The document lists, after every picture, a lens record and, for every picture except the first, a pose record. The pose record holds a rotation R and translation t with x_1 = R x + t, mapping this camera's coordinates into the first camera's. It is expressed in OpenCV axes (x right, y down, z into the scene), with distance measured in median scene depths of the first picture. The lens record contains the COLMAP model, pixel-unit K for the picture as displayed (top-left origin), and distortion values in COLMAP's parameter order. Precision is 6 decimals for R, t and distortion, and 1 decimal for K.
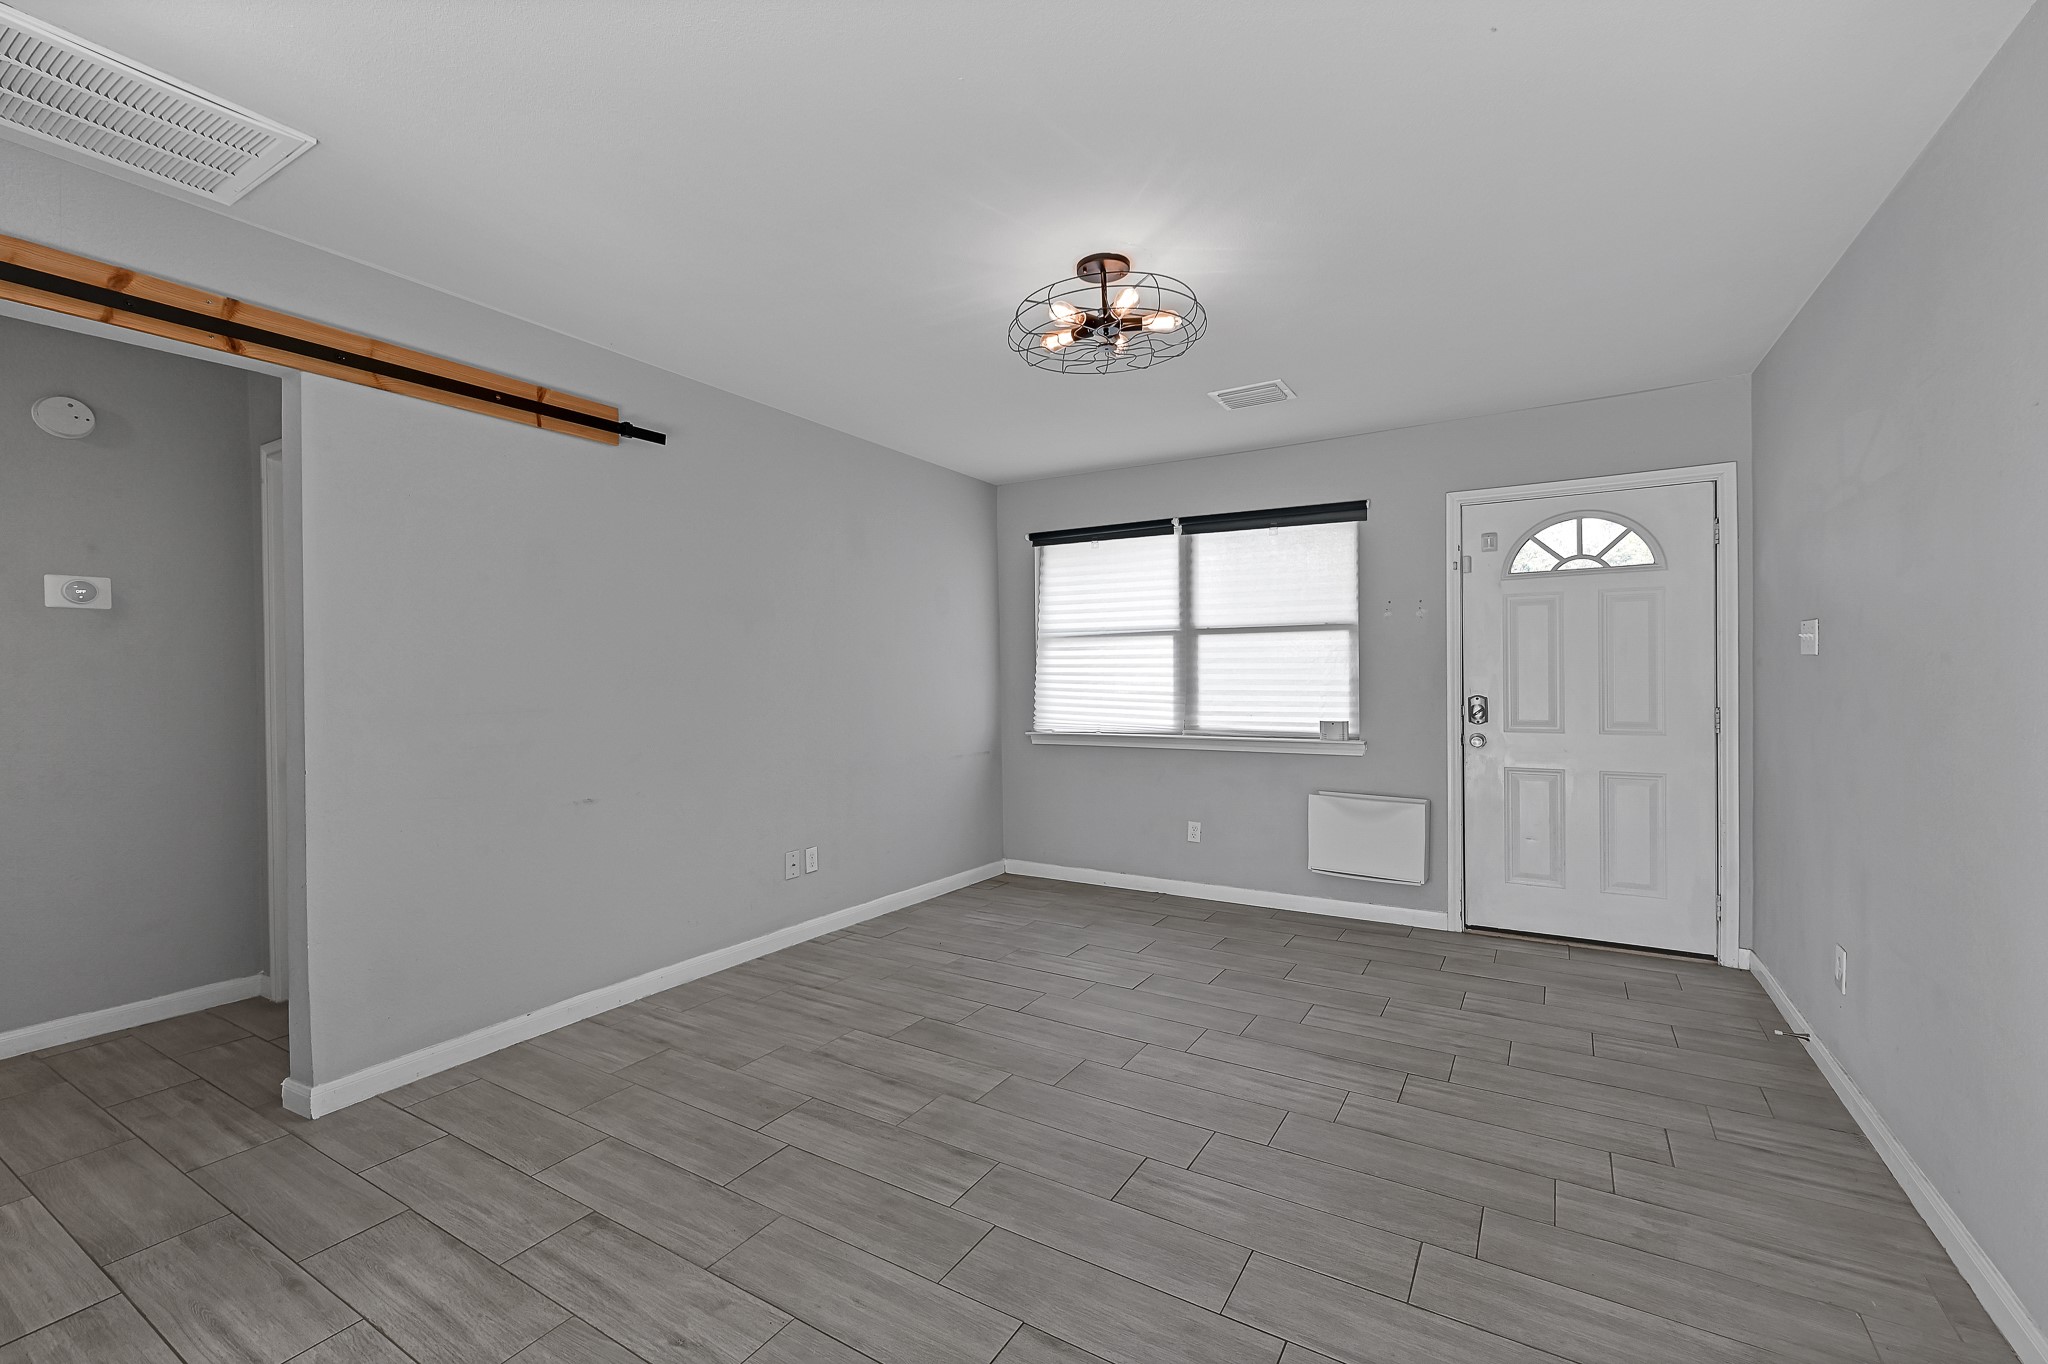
lens RADIAL K [[841.1, 0, 1026.5], [0, 841.1, 666.9], [0, 0, 1]] dist [0.002080, 0.000114]
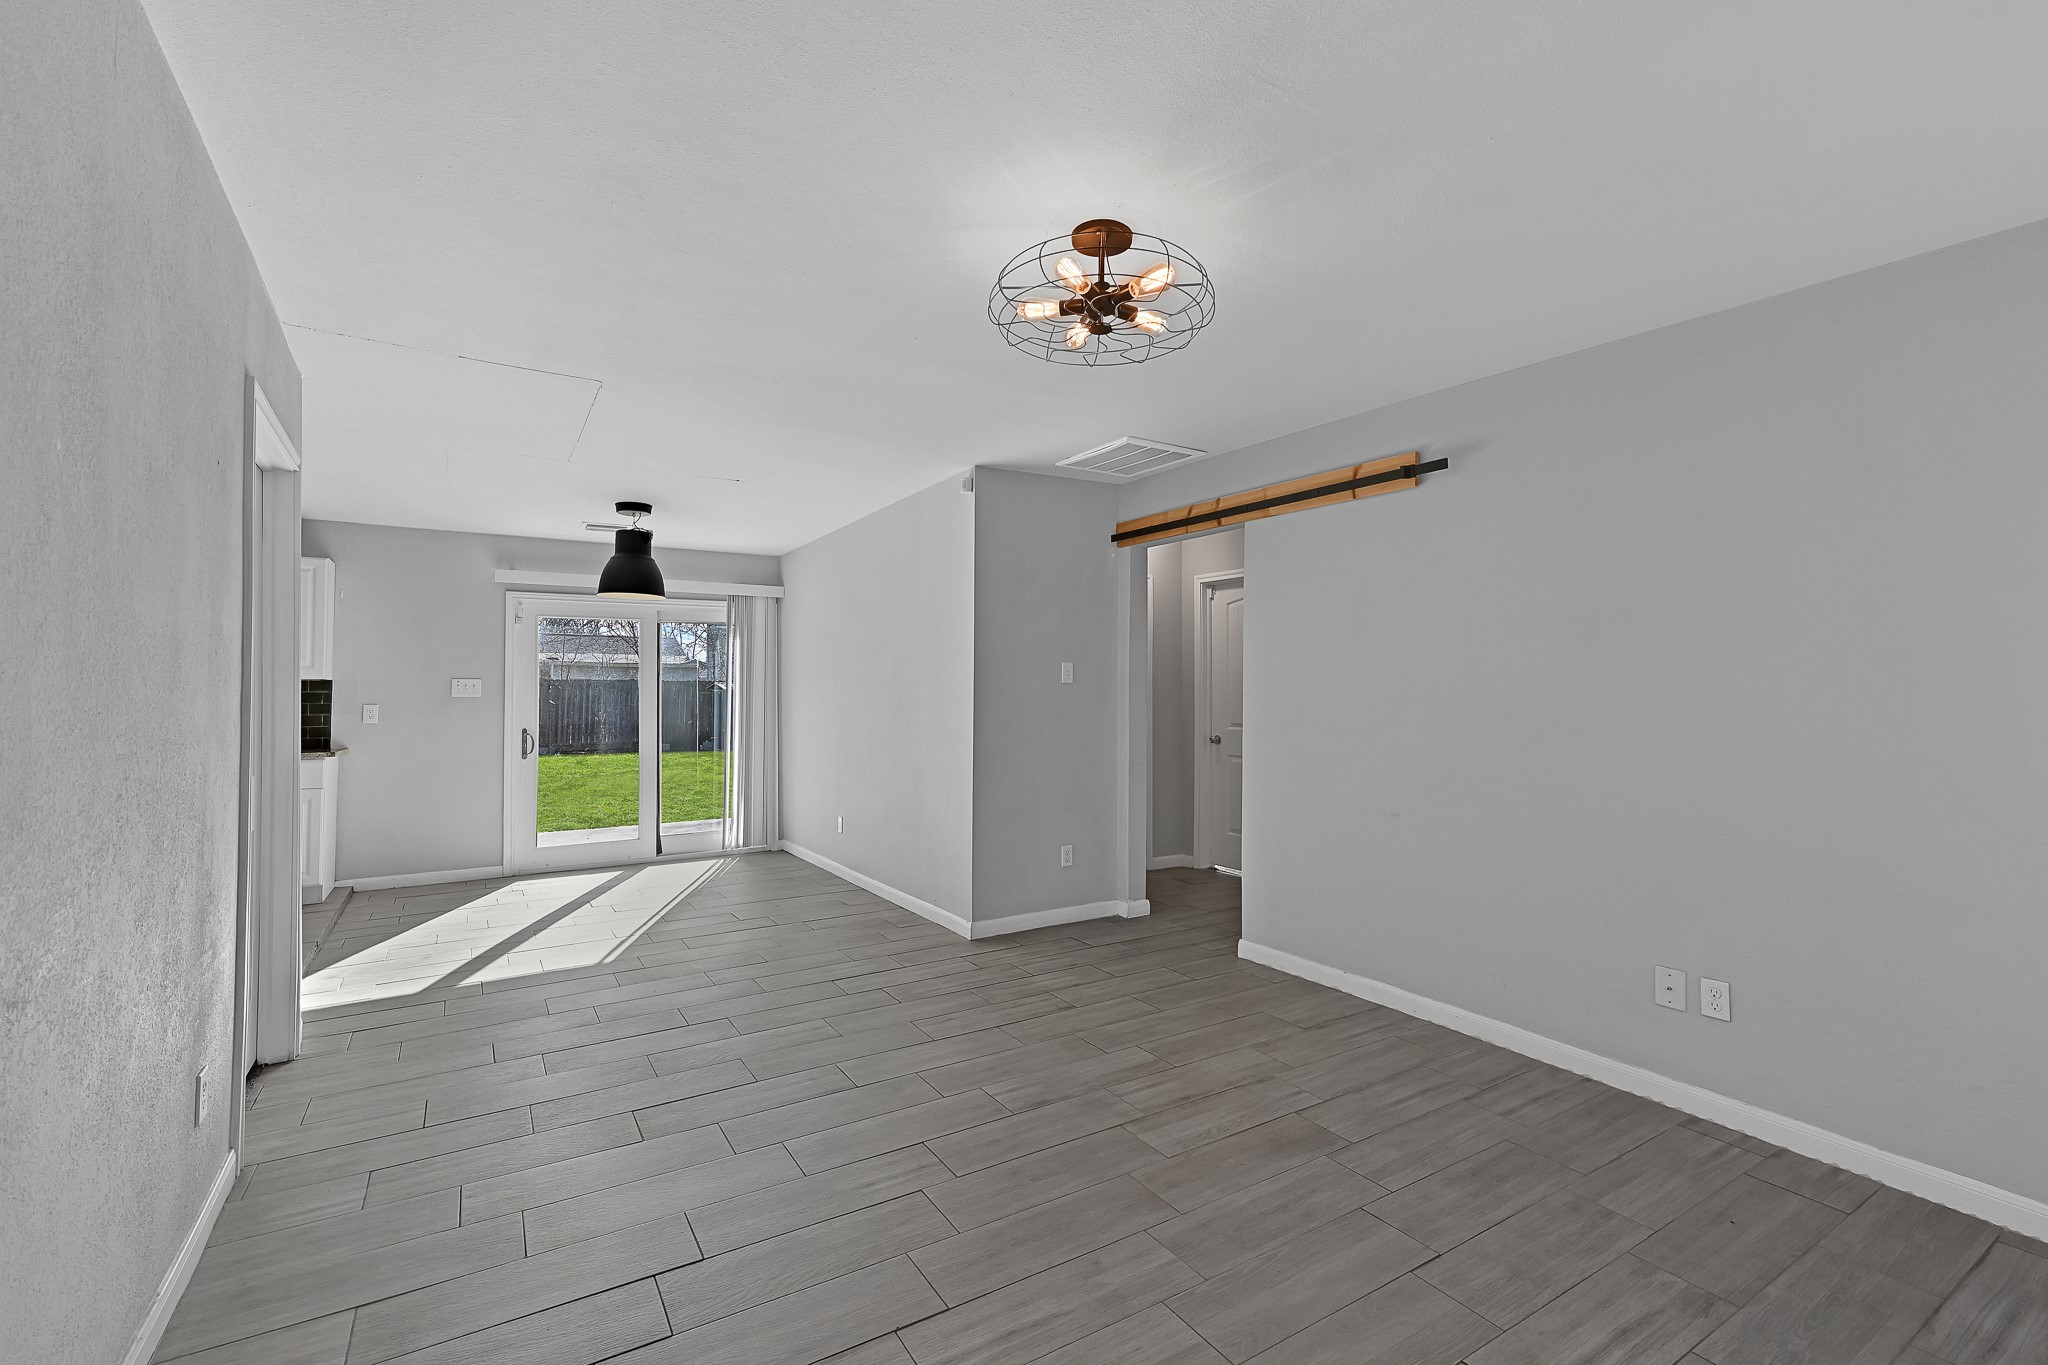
lens RADIAL K [[868.6, 0, 1024.0], [0, 868.6, 682.5], [0, 0, 1]] dist [-0.000698, -0.000270]
pose [[-0.418080, -0.004722, -0.908398, 0.828984], [-0.001162, 0.999988, -0.004663, -0.012039], [0.908410, -0.000894, -0.418080, 1.171294]]
